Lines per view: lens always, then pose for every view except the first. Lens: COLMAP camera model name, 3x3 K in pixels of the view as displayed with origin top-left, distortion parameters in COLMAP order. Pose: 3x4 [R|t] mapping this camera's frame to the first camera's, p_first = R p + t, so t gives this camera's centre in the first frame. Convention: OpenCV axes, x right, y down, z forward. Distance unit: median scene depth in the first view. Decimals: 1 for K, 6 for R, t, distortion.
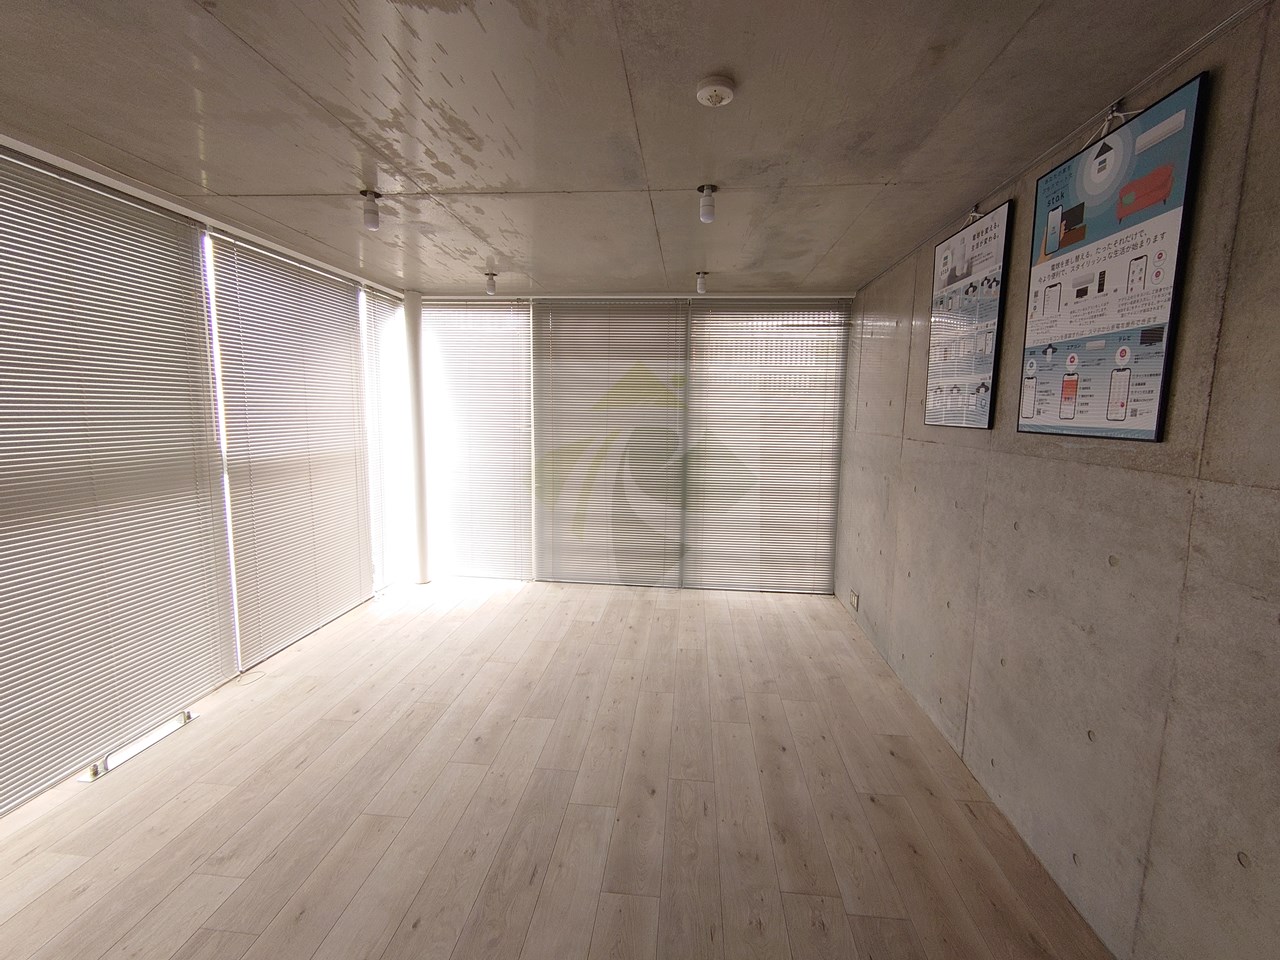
lens RADIAL K [[551.2, 0, 644.4], [0, 551.2, 478.1], [0, 0, 1]] dist [0.000184, -0.000862]
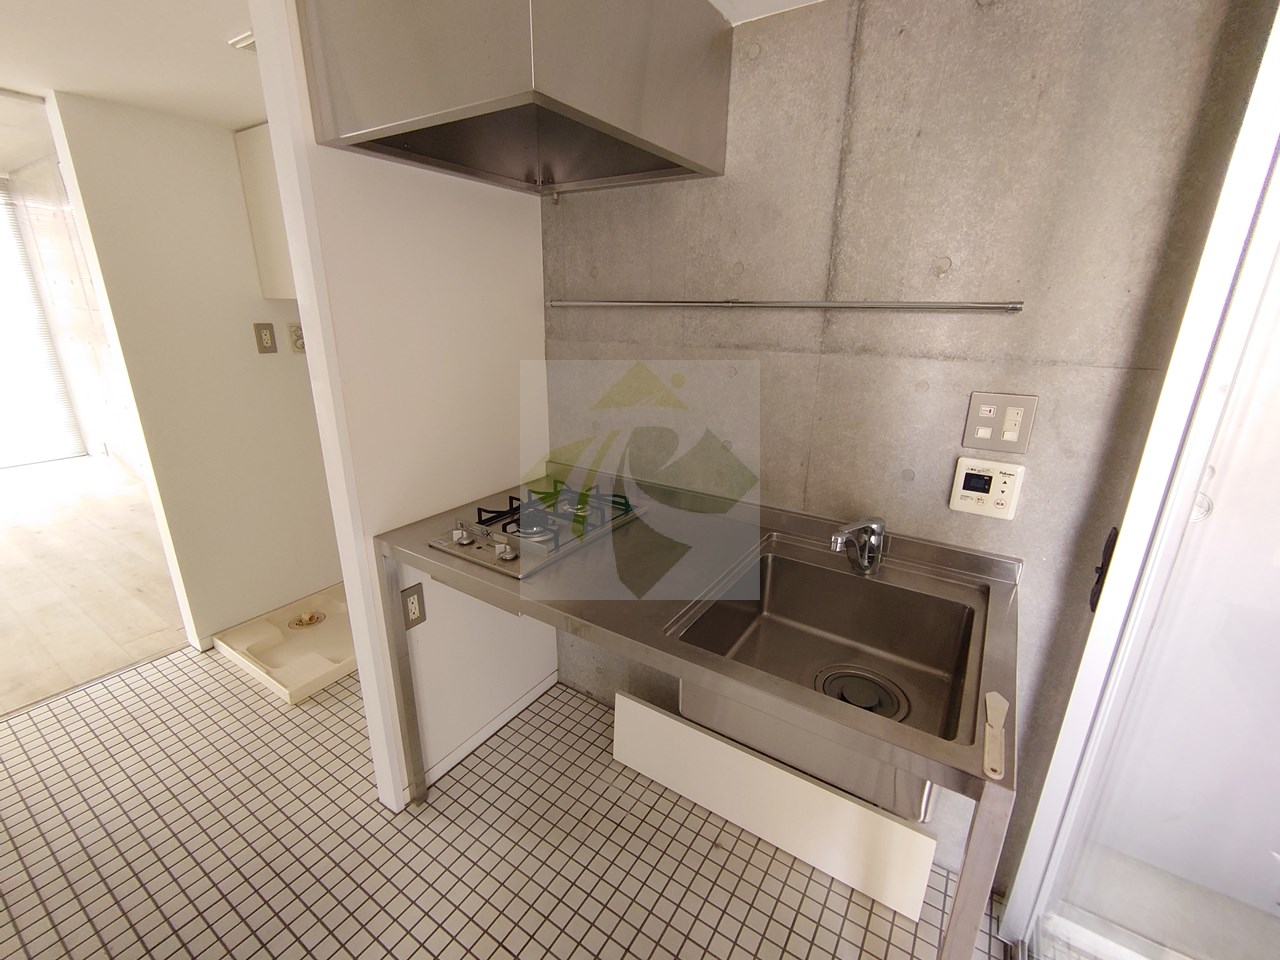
lens RADIAL K [[551.2, 0, 644.4], [0, 551.2, 478.1], [0, 0, 1]] dist [0.000184, -0.000862]
pose [[0.468320, -0.274941, 0.839693, -0.194442], [0.096464, 0.960582, 0.260723, 0.142076], [-0.878277, -0.041101, 0.476382, -1.186088]]
